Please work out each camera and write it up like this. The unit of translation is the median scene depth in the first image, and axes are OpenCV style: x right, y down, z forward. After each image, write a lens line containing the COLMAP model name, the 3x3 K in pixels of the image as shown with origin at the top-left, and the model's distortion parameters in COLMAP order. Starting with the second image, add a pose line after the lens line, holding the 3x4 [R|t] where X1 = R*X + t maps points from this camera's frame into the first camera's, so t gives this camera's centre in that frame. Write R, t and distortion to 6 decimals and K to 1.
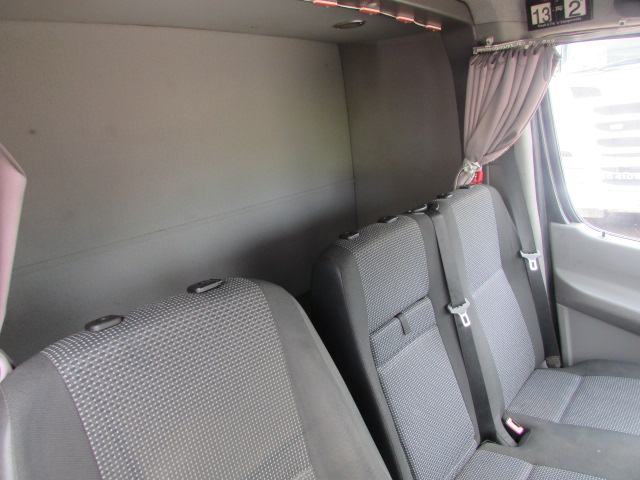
lens RADIAL K [[453.1, 0, 320.0], [0, 453.1, 240.0], [0, 0, 1]] dist [-0.017654, 0.002294]
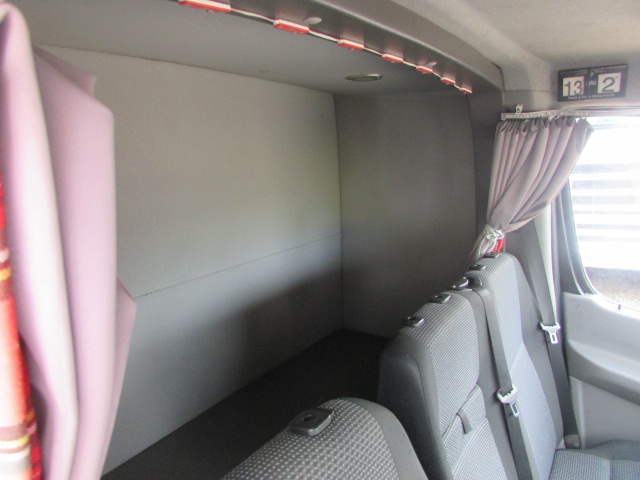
lens RADIAL K [[458.0, 0, 329.8], [0, 458.0, 241.3], [0, 0, 1]] dist [-0.008795, -0.001326]
pose [[0.987181, 0.034116, 0.155918, -0.170994], [-0.020498, 0.995898, -0.088126, -0.060069], [-0.158285, 0.083800, 0.983831, 0.116724]]
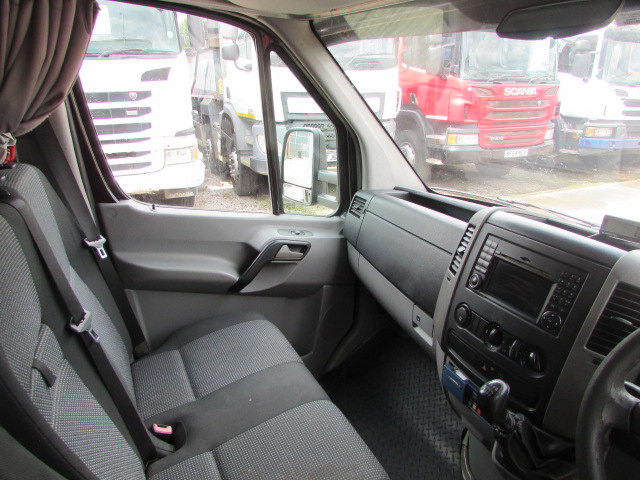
lens RADIAL K [[453.1, 0, 320.0], [0, 453.1, 240.0], [0, 0, 1]] dist [-0.017654, 0.002294]
pose [[0.392999, -0.196891, 0.898213, -0.153467], [0.184522, 0.973825, 0.132730, -0.007284], [-0.900835, 0.113578, 0.419043, 0.283050]]
